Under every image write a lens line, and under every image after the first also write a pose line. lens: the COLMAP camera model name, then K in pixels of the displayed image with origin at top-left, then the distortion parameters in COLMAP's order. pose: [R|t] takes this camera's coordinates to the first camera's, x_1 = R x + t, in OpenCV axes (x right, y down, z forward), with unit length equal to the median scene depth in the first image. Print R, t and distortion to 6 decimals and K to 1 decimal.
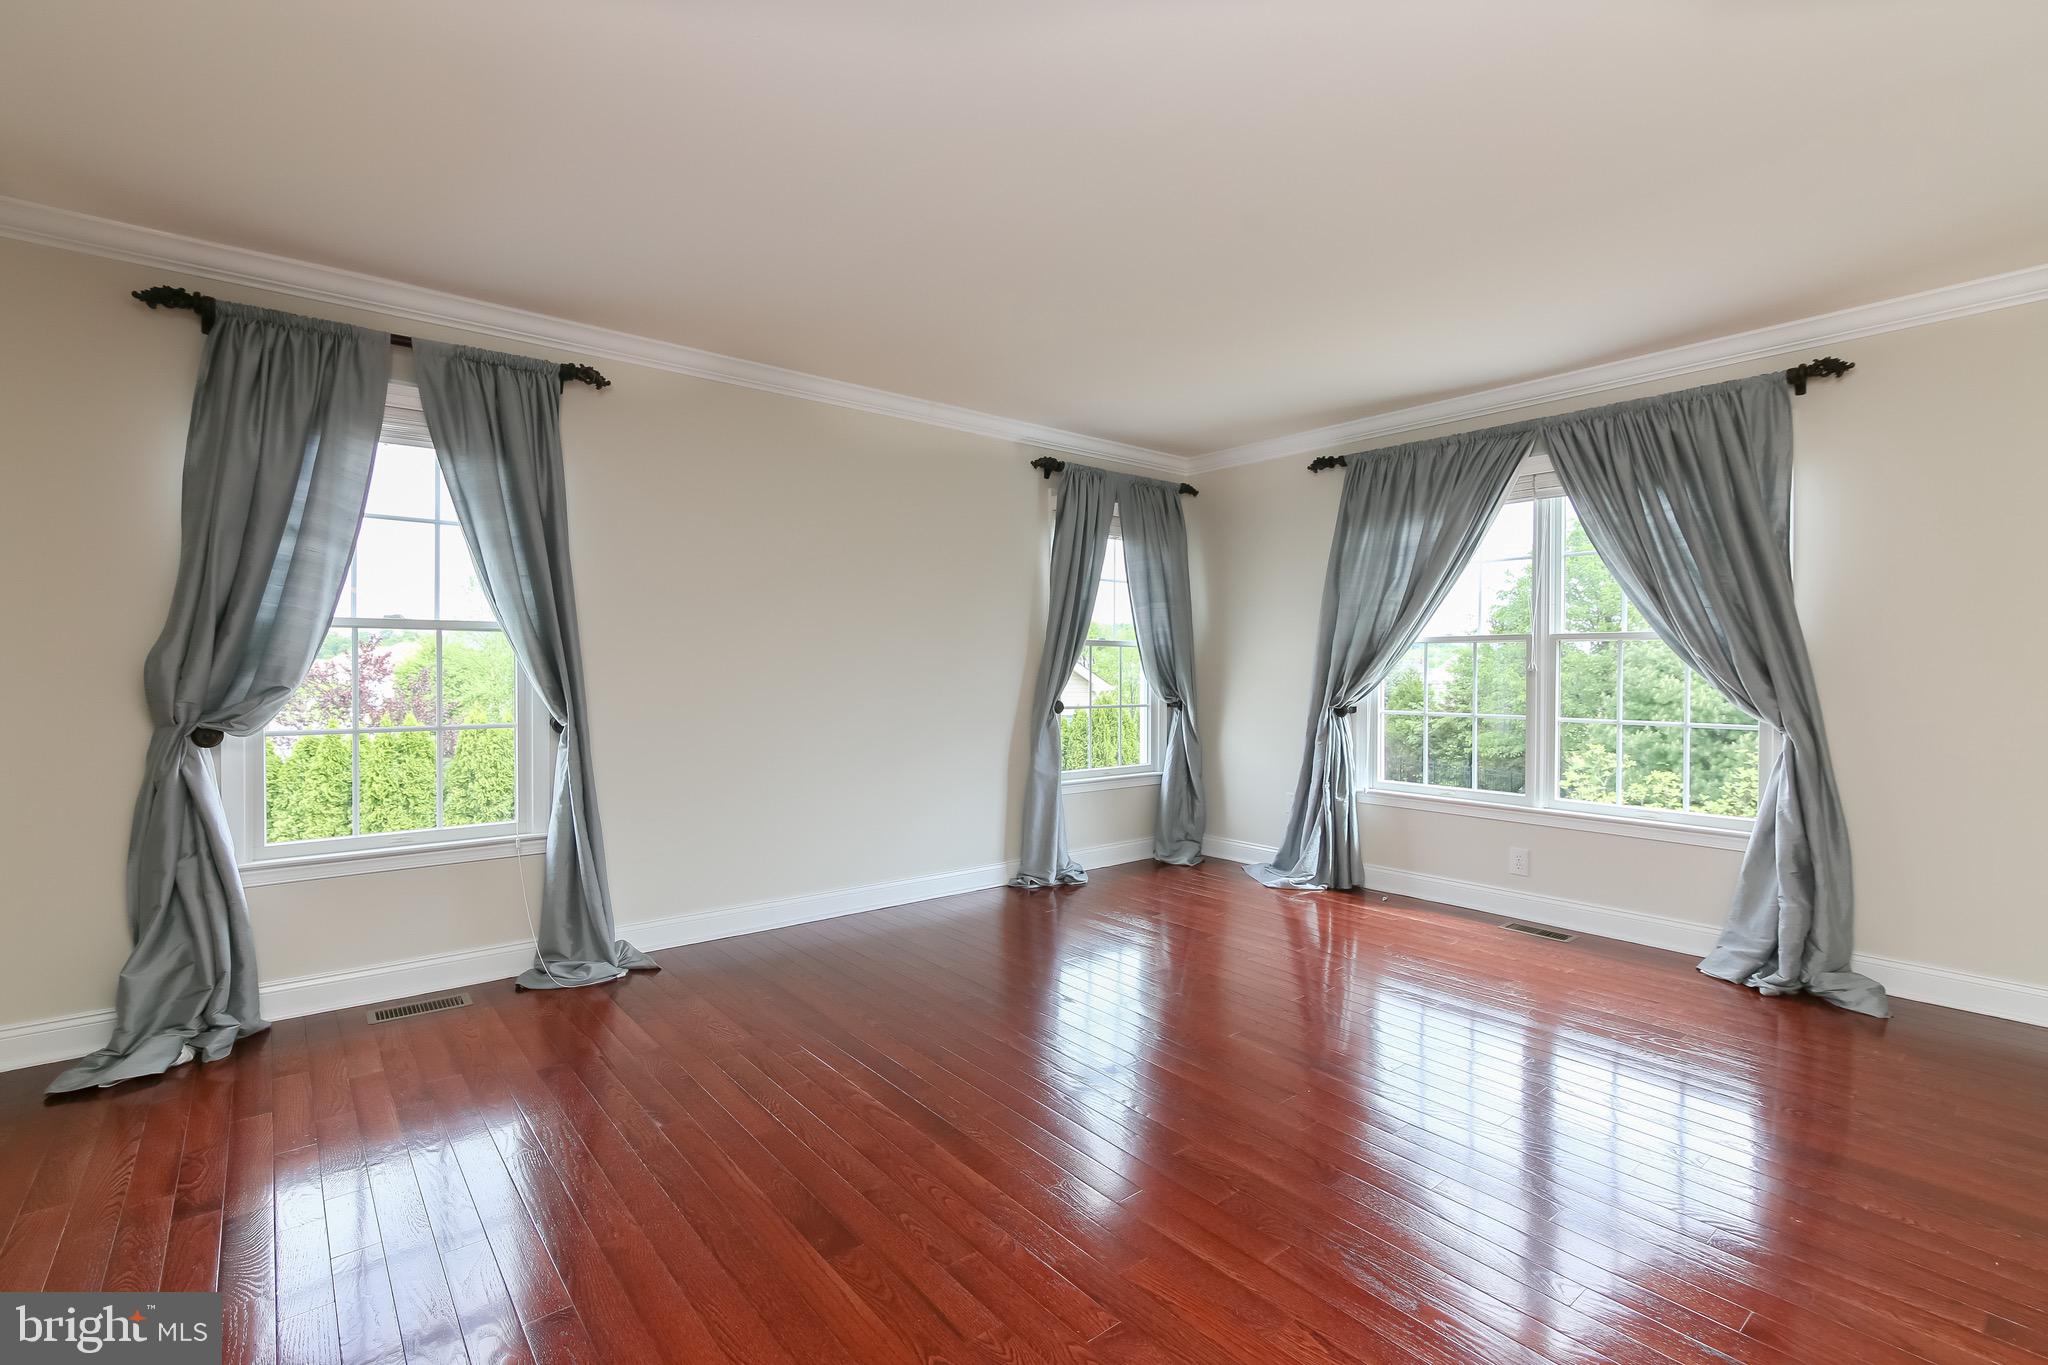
lens RADIAL K [[929.2, 0, 1030.2], [0, 929.2, 671.4], [0, 0, 1]] dist [0.005584, 0.000883]
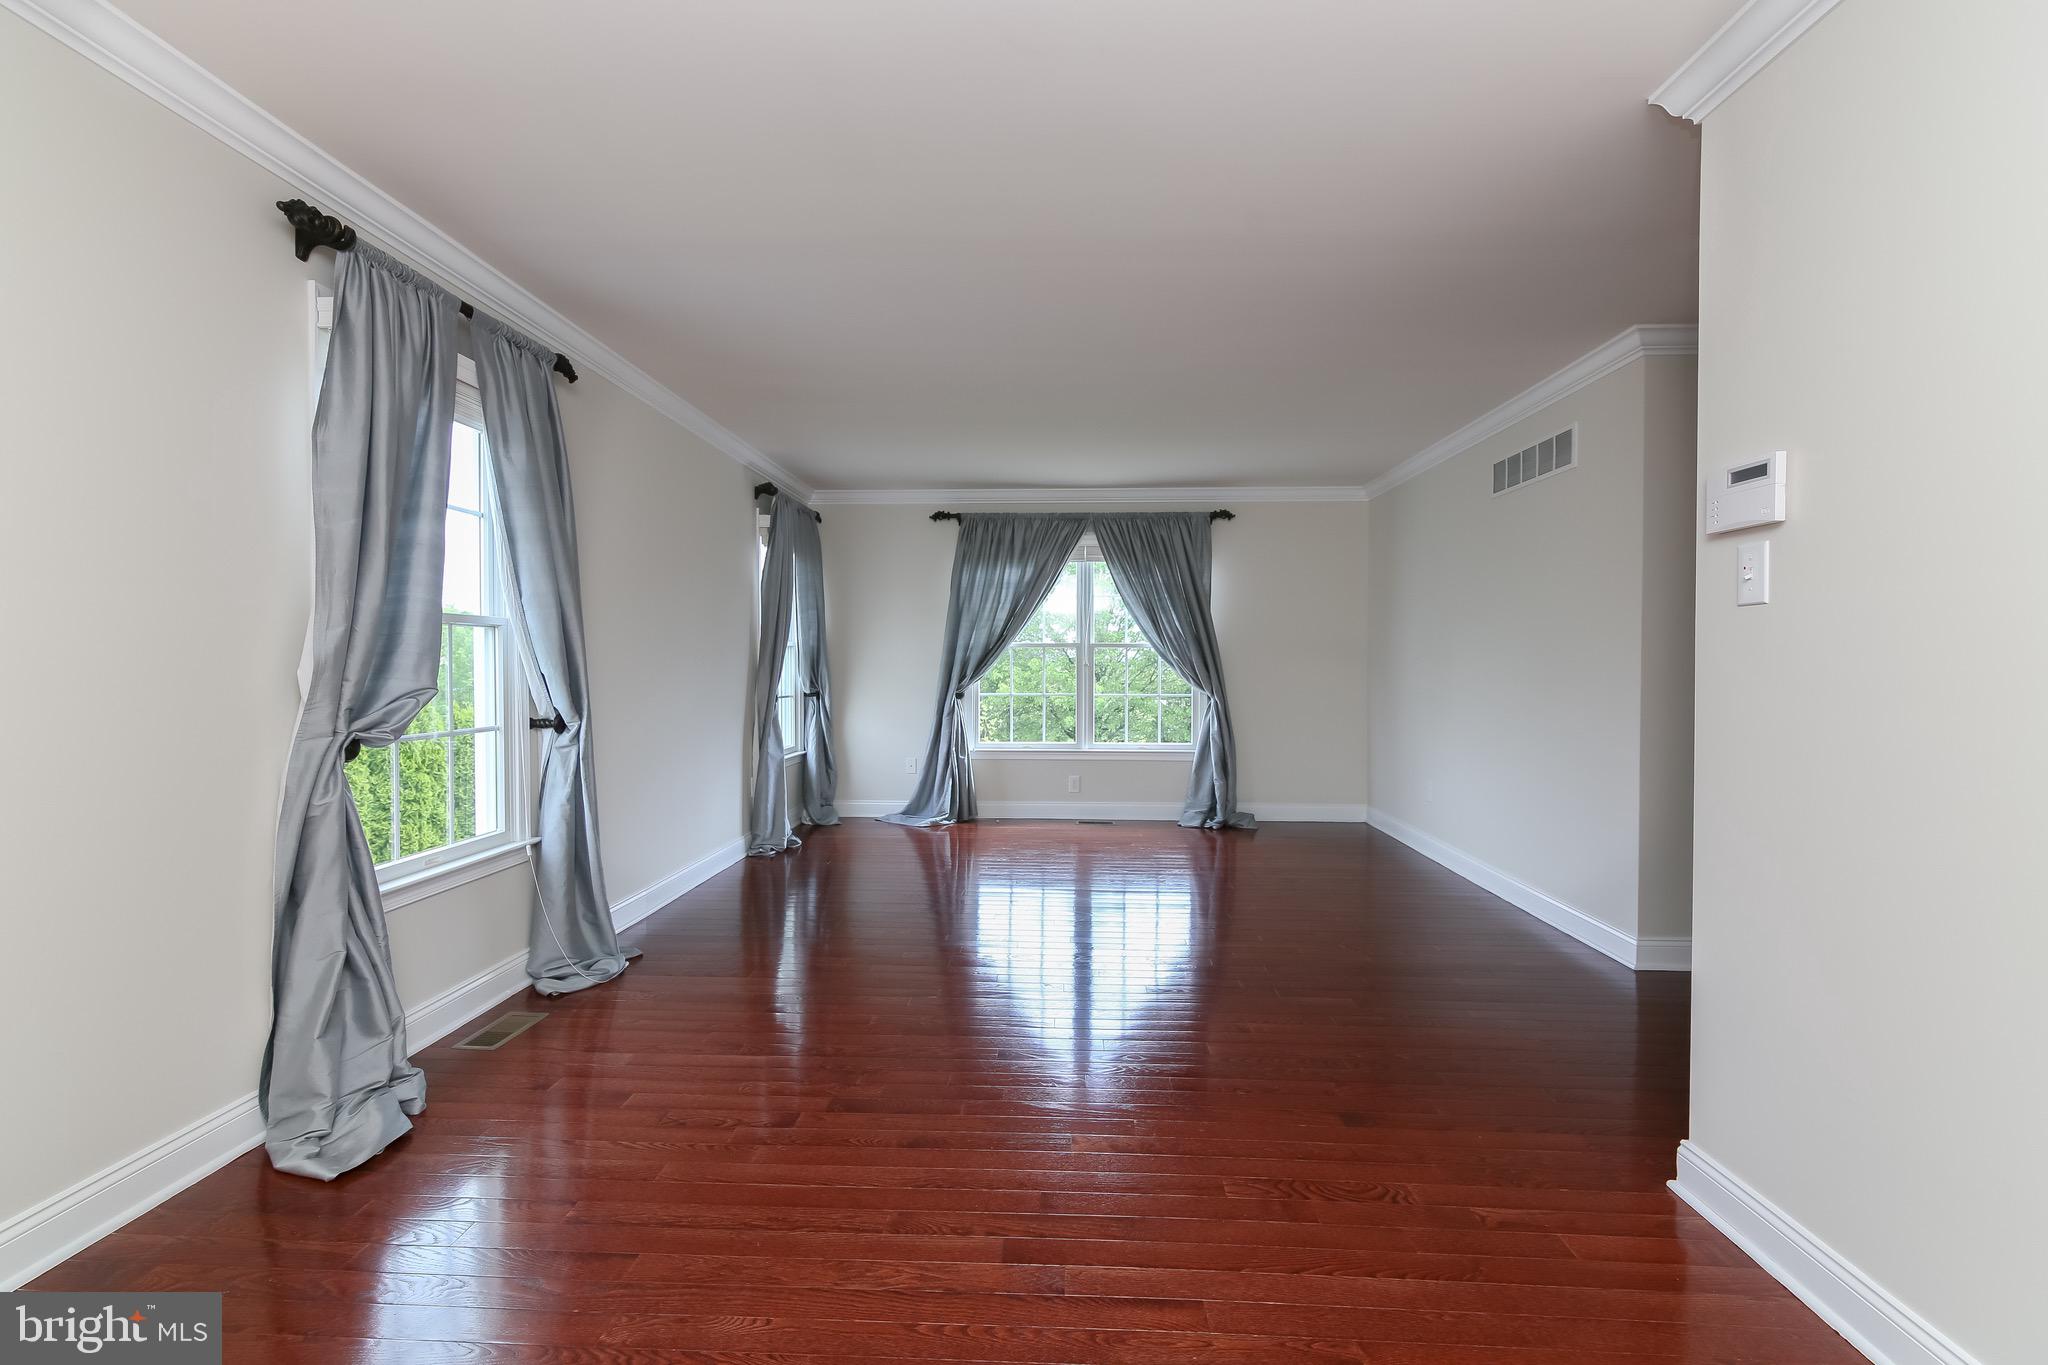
lens RADIAL K [[929.2, 0, 1011.0], [0, 929.2, 681.5], [0, 0, 1]] dist [0.005584, 0.000883]
pose [[0.672727, -0.016410, 0.739709, -0.766666], [0.004213, 0.999823, 0.018349, -0.004302], [-0.739879, -0.009228, 0.672677, -0.004511]]
